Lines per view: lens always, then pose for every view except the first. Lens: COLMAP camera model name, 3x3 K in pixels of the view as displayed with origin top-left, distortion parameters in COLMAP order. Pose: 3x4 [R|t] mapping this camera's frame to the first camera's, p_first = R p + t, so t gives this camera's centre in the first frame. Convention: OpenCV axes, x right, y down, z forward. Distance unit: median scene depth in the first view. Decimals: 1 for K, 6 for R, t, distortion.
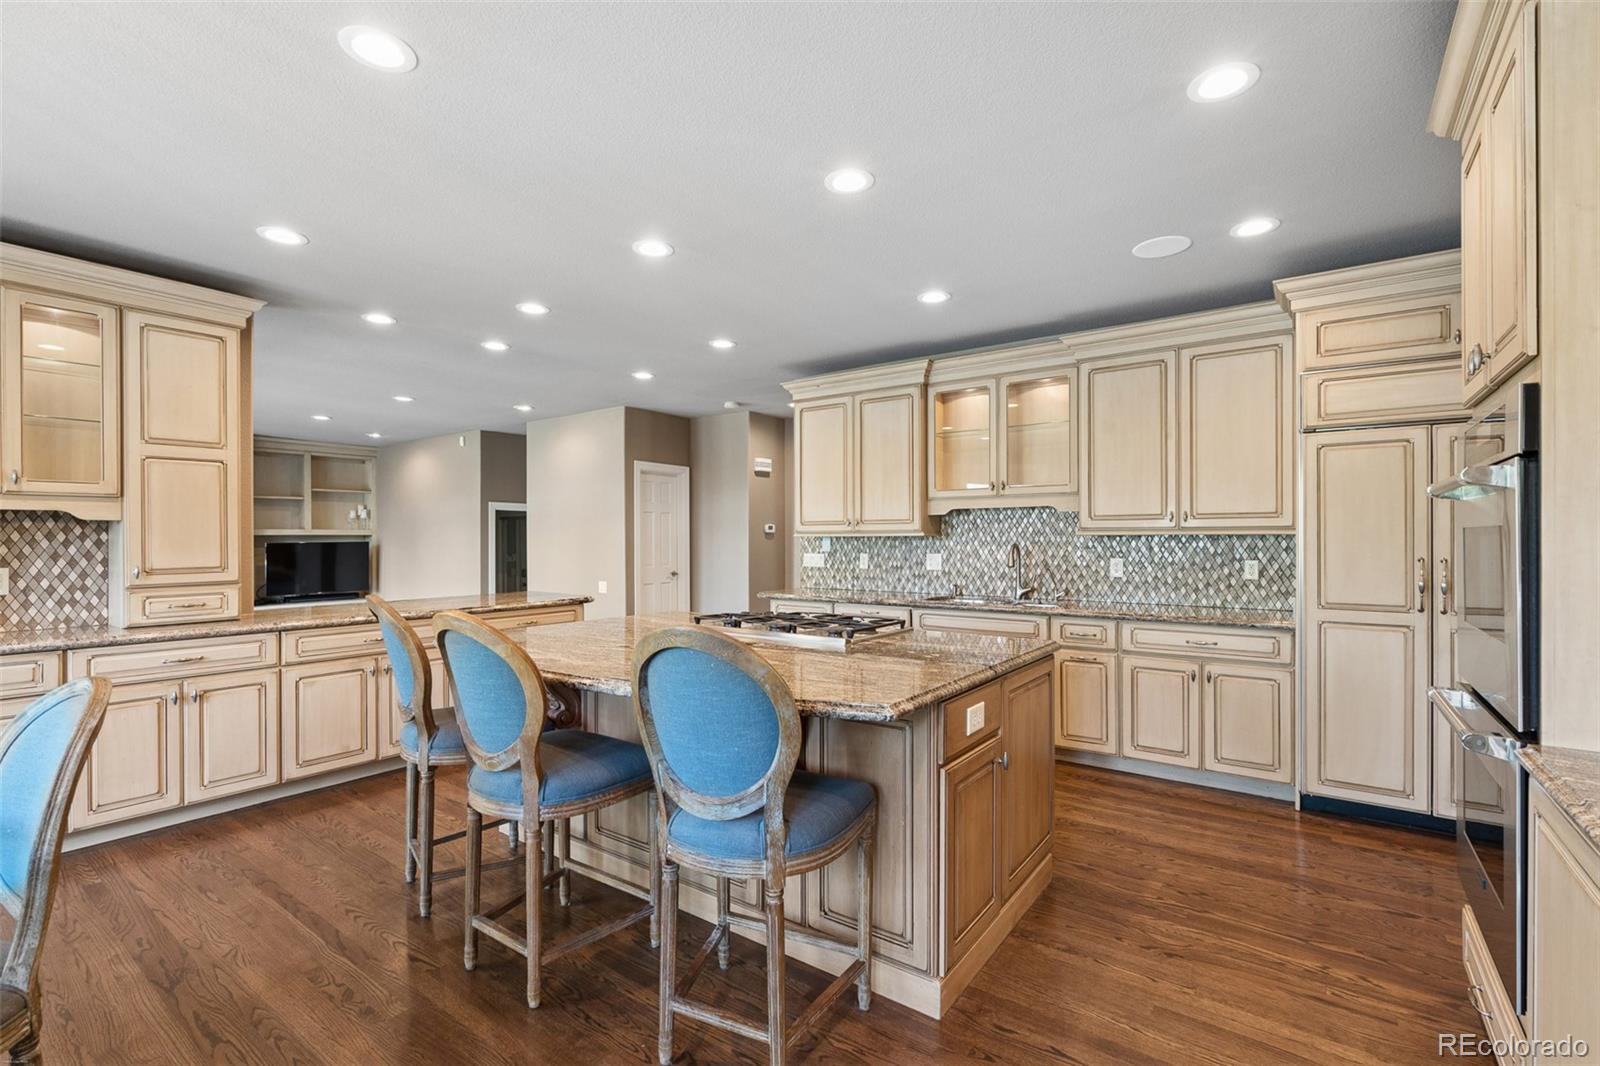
lens RADIAL K [[701.1, 0, 805.4], [0, 701.1, 534.9], [0, 0, 1]] dist [-0.008452, 0.000288]
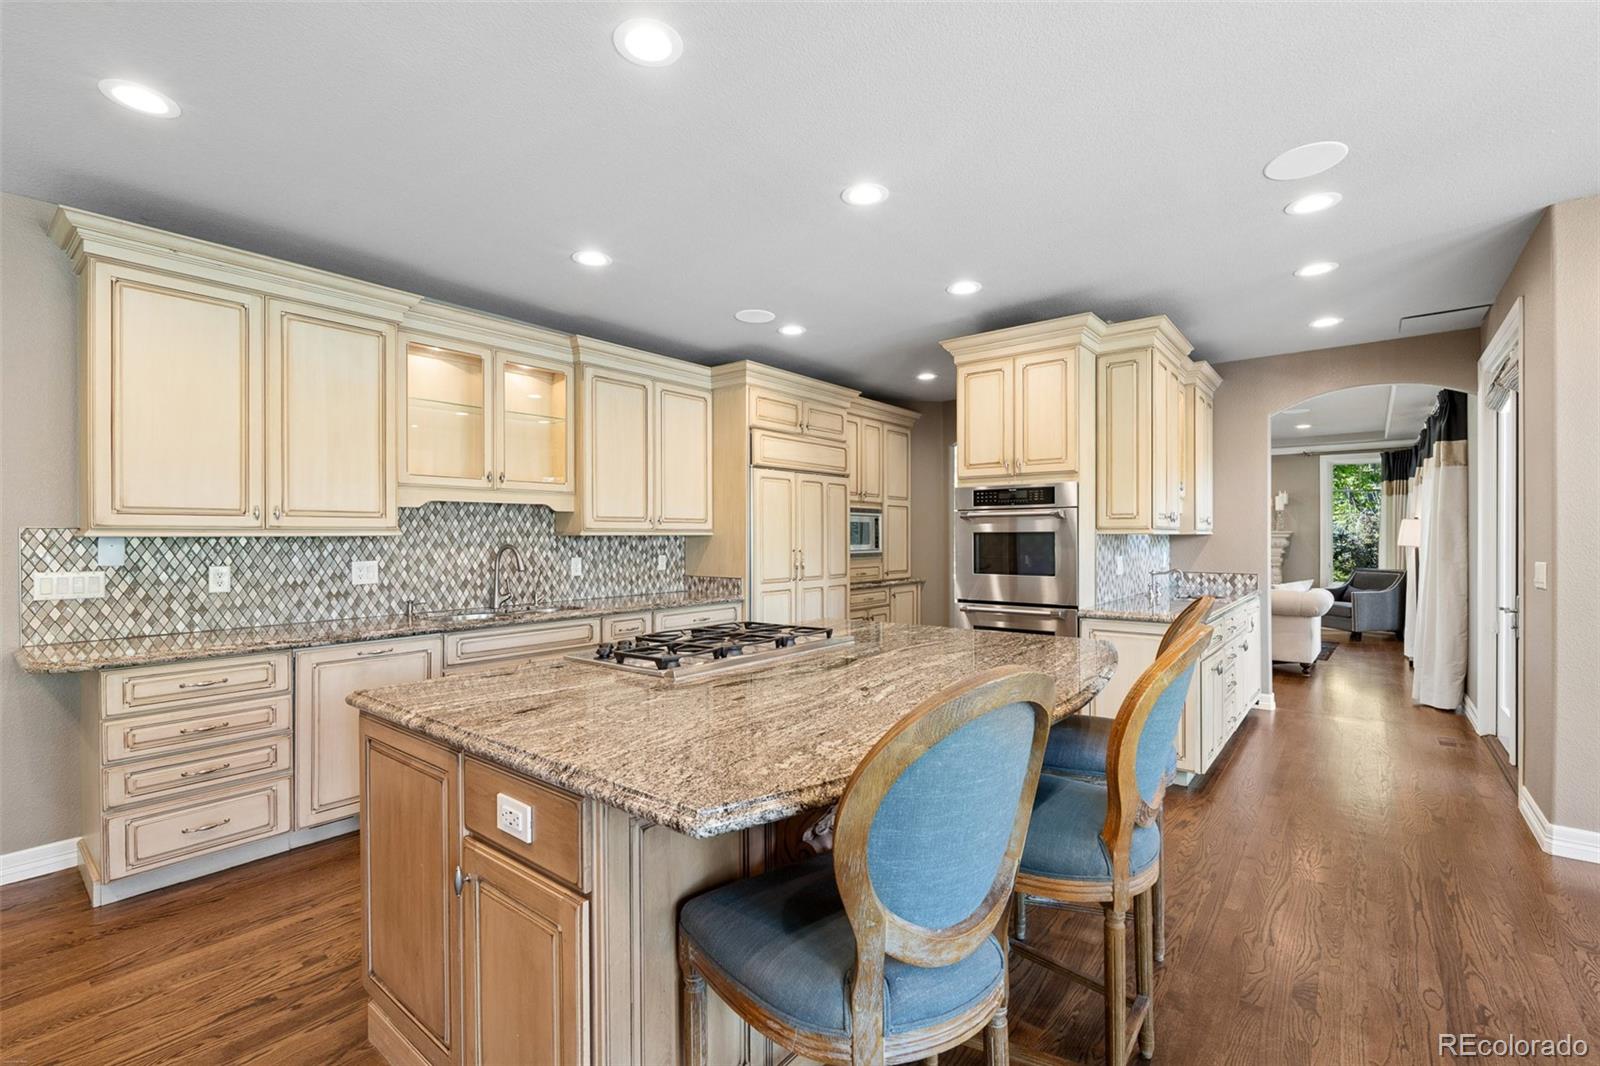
lens RADIAL K [[701.1, 0, 804.8], [0, 701.1, 536.6], [0, 0, 1]] dist [-0.008452, 0.000288]
pose [[0.053684, 0.002417, 0.998555, -0.524279], [-0.000256, 0.999997, -0.002407, 0.003826], [-0.998558, -0.000127, 0.053684, 0.546798]]
